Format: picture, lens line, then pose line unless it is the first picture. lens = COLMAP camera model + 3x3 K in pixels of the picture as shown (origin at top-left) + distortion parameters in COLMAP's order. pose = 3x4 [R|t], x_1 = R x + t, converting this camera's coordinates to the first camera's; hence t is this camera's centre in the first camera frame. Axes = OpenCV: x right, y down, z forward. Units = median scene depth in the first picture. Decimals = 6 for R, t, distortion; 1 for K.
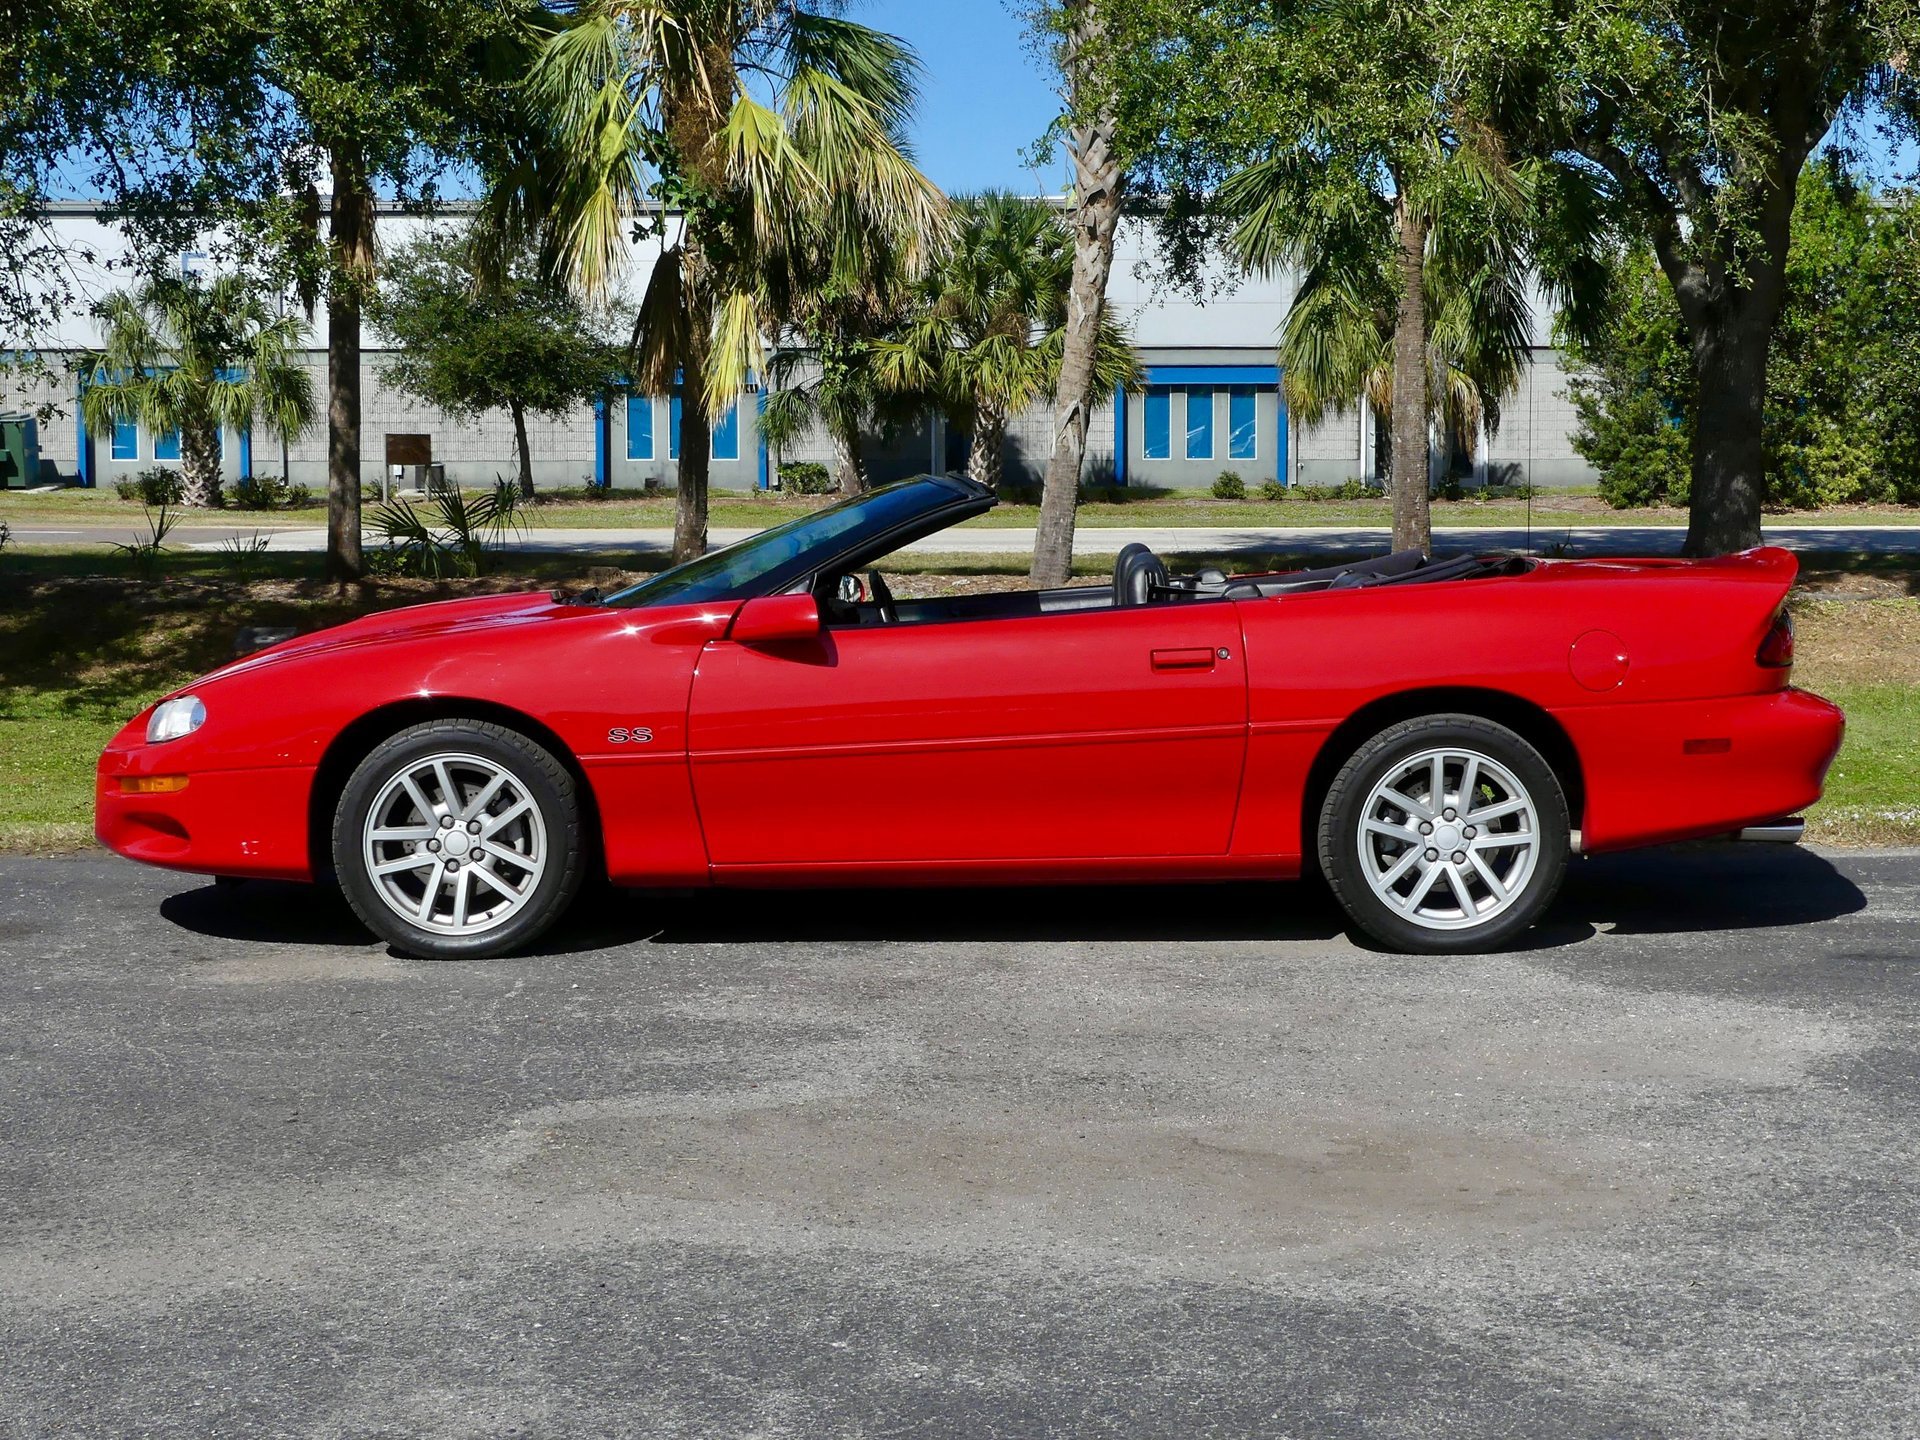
lens RADIAL K [[3300.4, 0, 991.0], [0, 3300.4, 720.7], [0, 0, 1]] dist [-0.032603, 0.073980]
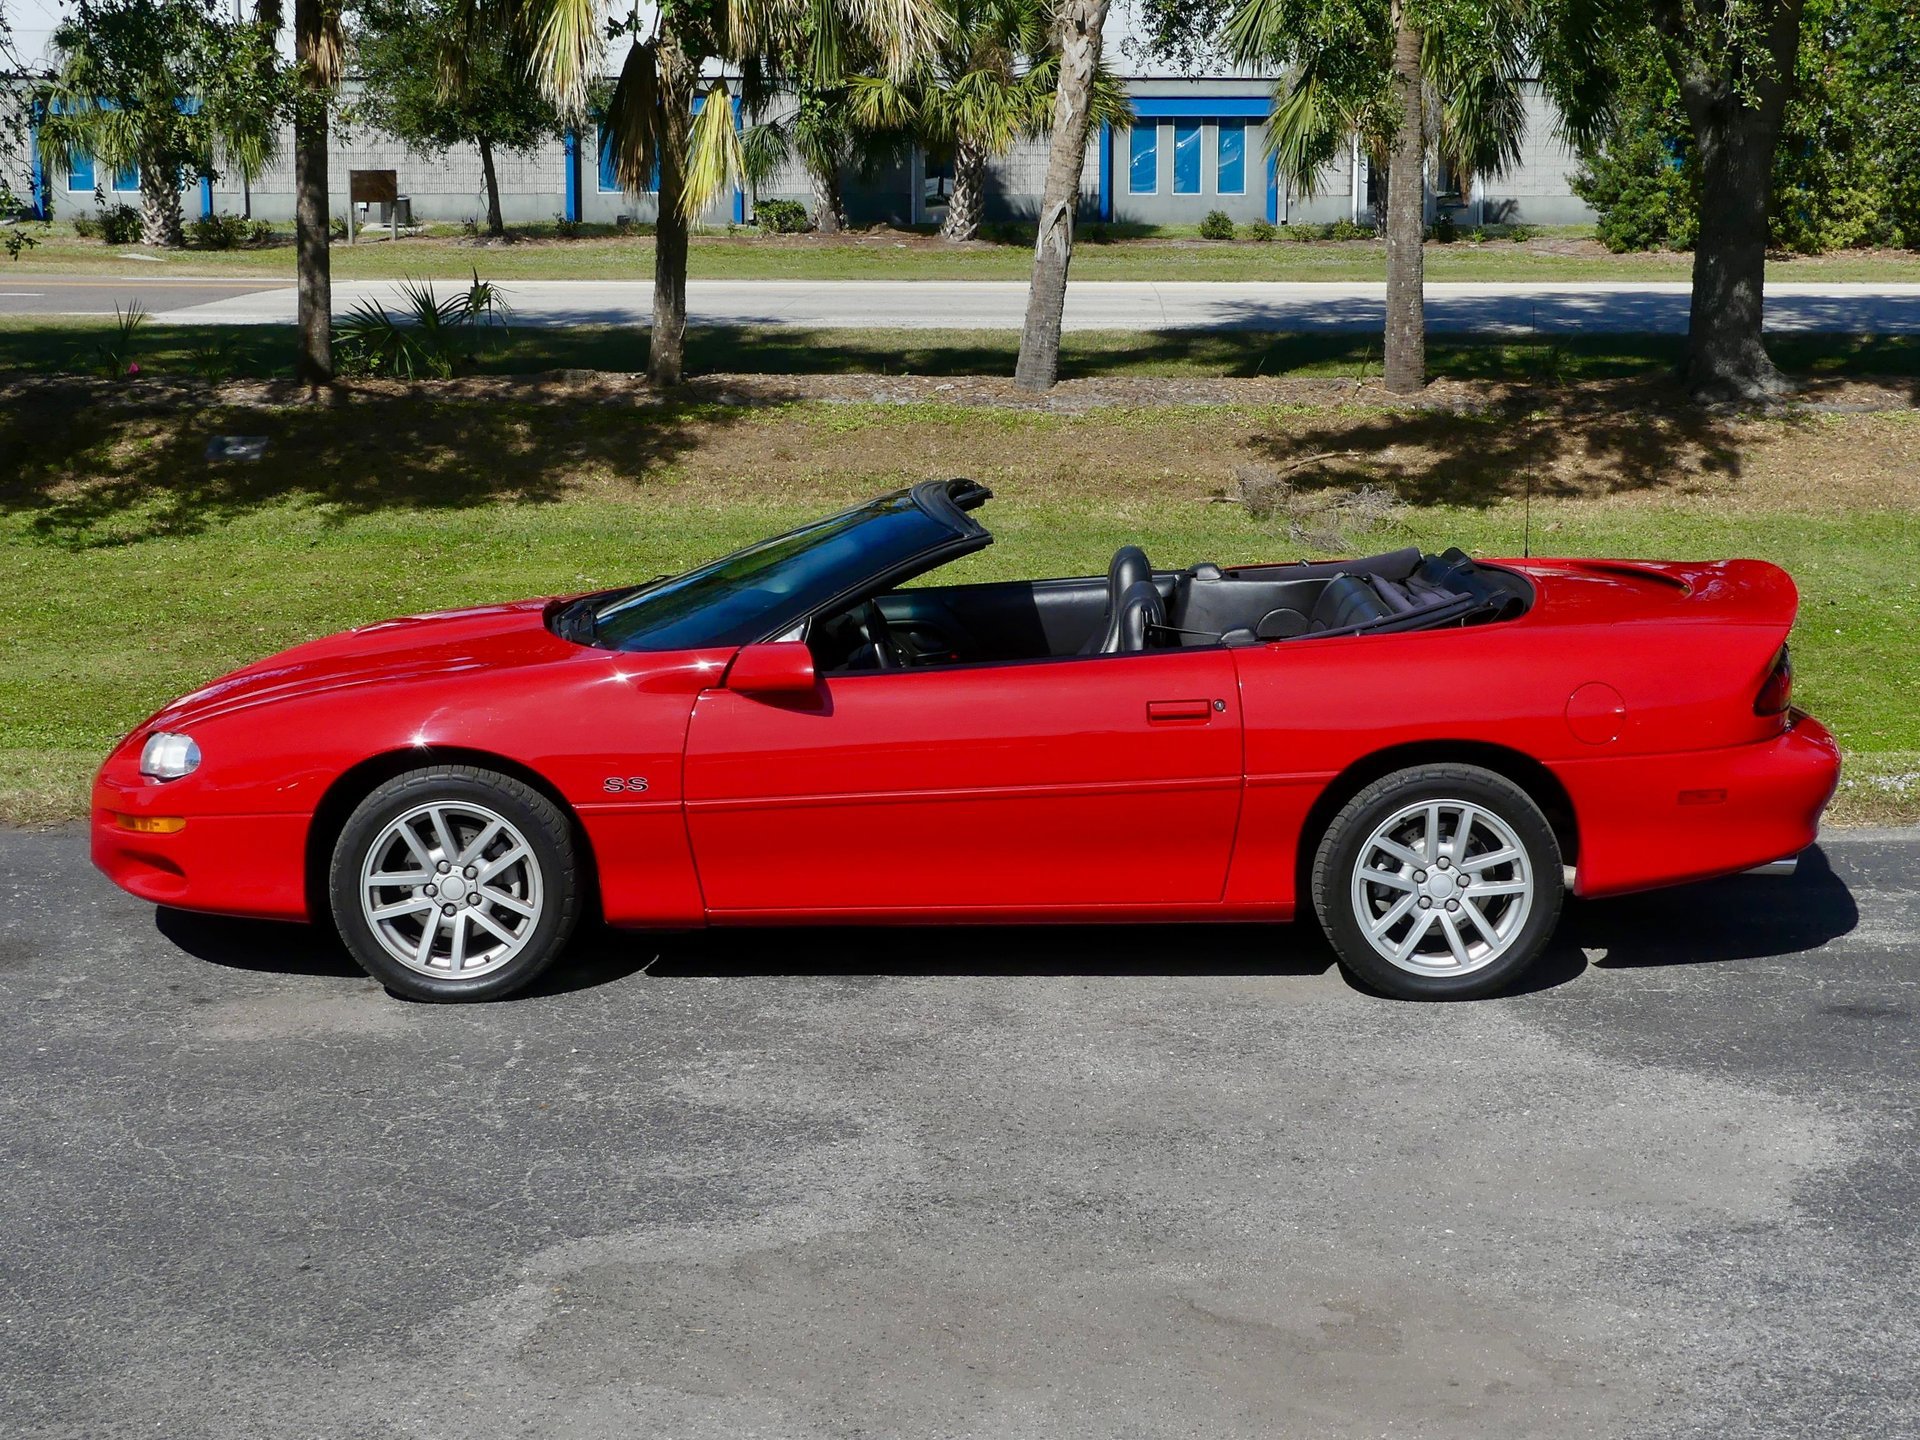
lens RADIAL K [[3368.8, 0, 960.0], [0, 3368.8, 720.0], [0, 0, 1]] dist [-0.033959, 0.065932]
pose [[0.999995, 0.002128, -0.002174, -0.005723], [-0.001901, 0.995048, 0.099378, -0.115469], [0.002374, -0.099373, 0.995047, -0.013551]]
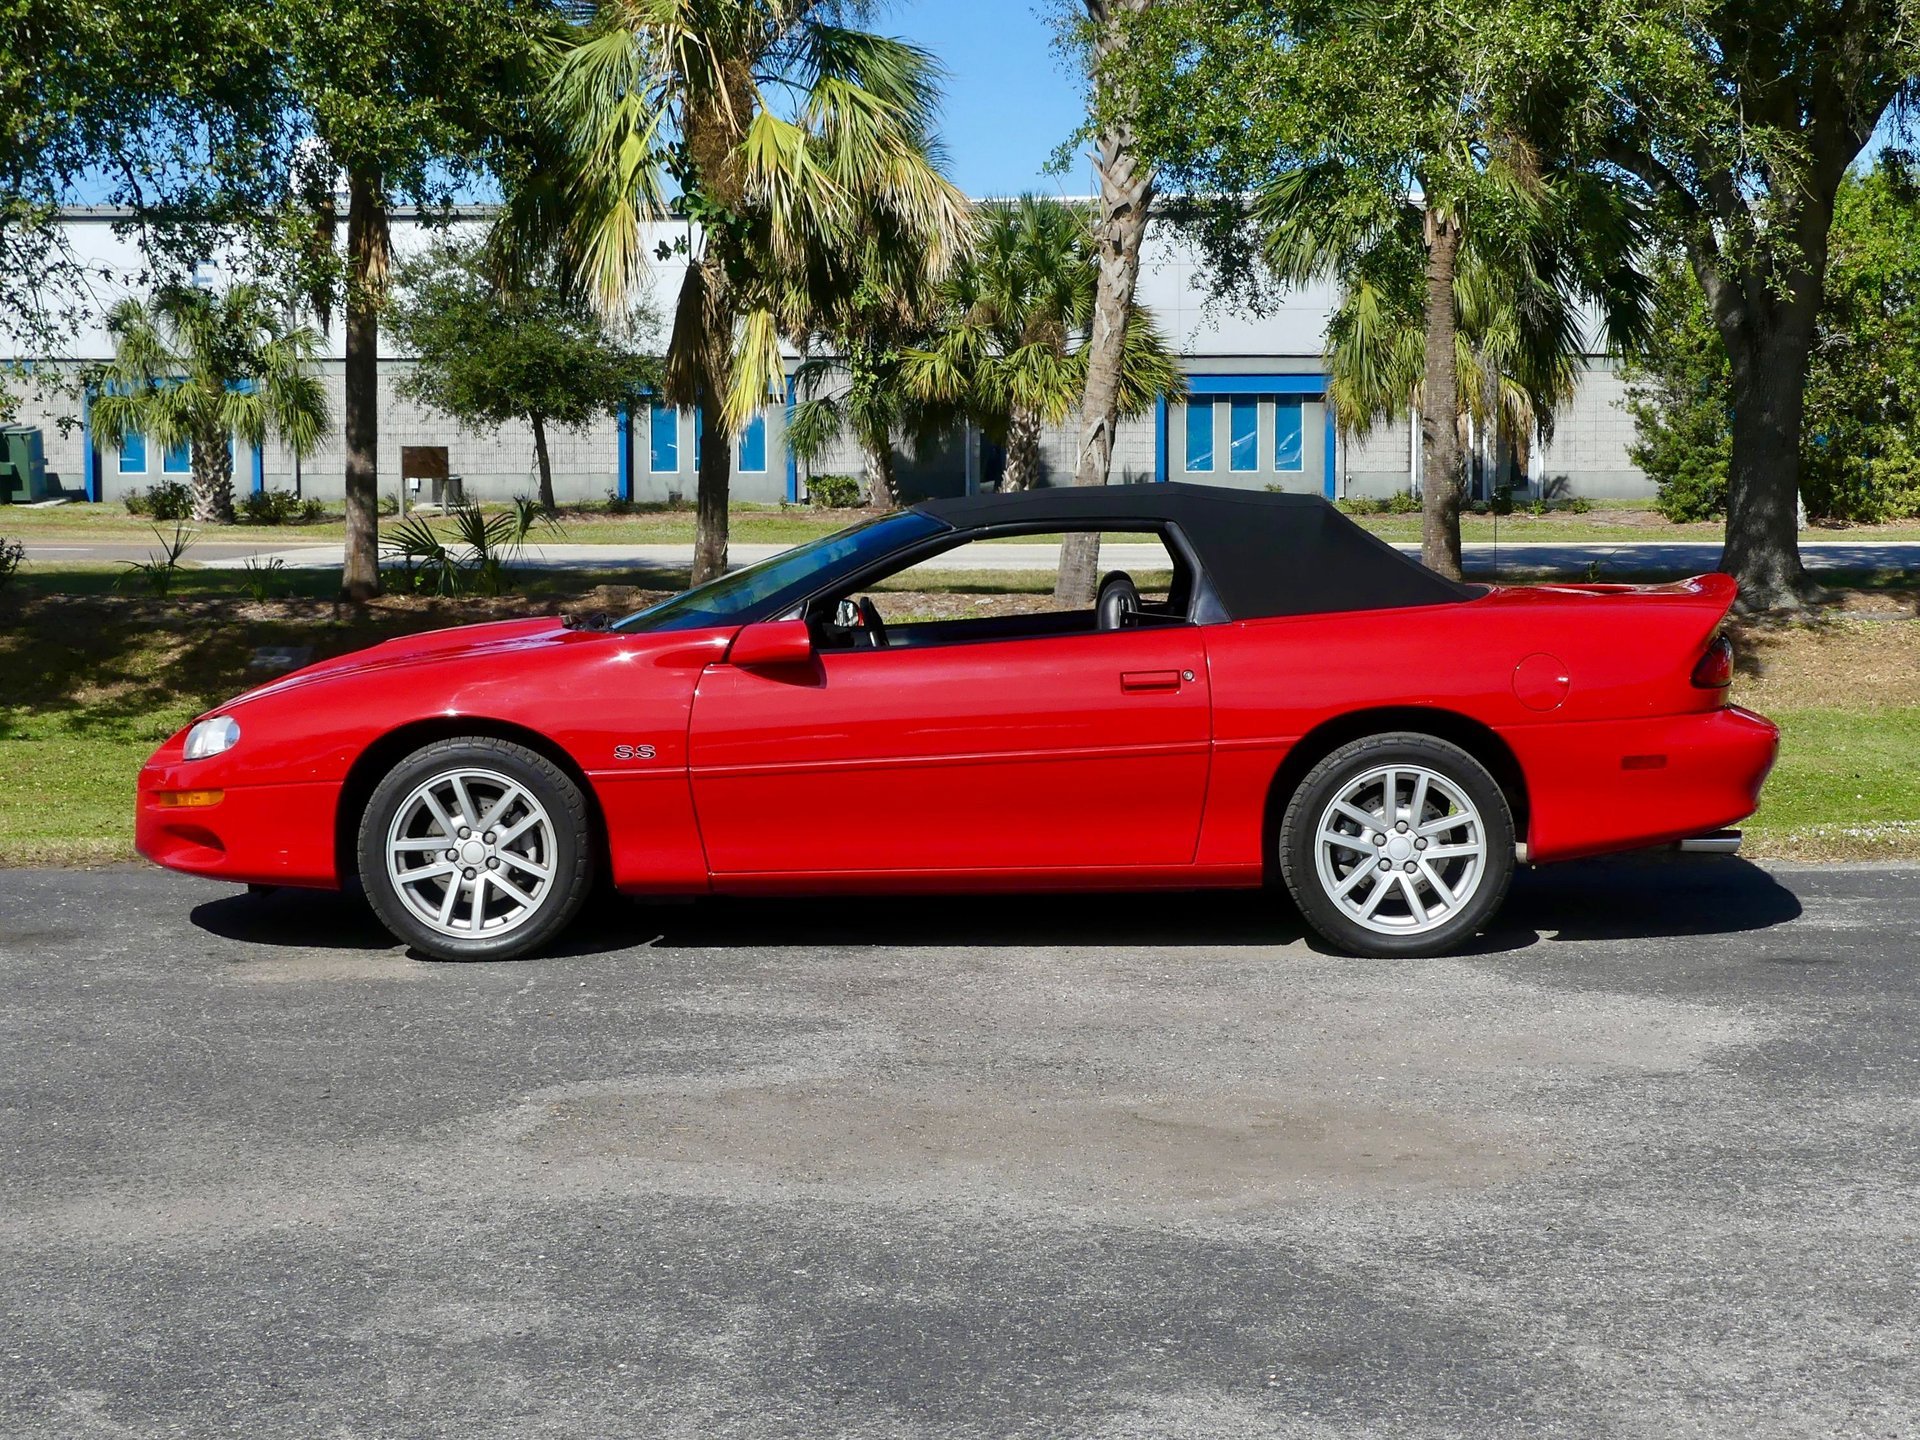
lens RADIAL K [[3515.4, 0, 971.6], [0, 3515.4, 752.5], [0, 0, 1]] dist [-0.018984, -0.010346]
pose [[0.999794, 0.000730, -0.020287, 0.022864], [-0.000680, 0.999997, 0.002467, 0.001599], [0.020289, -0.002452, 0.999791, -0.137574]]
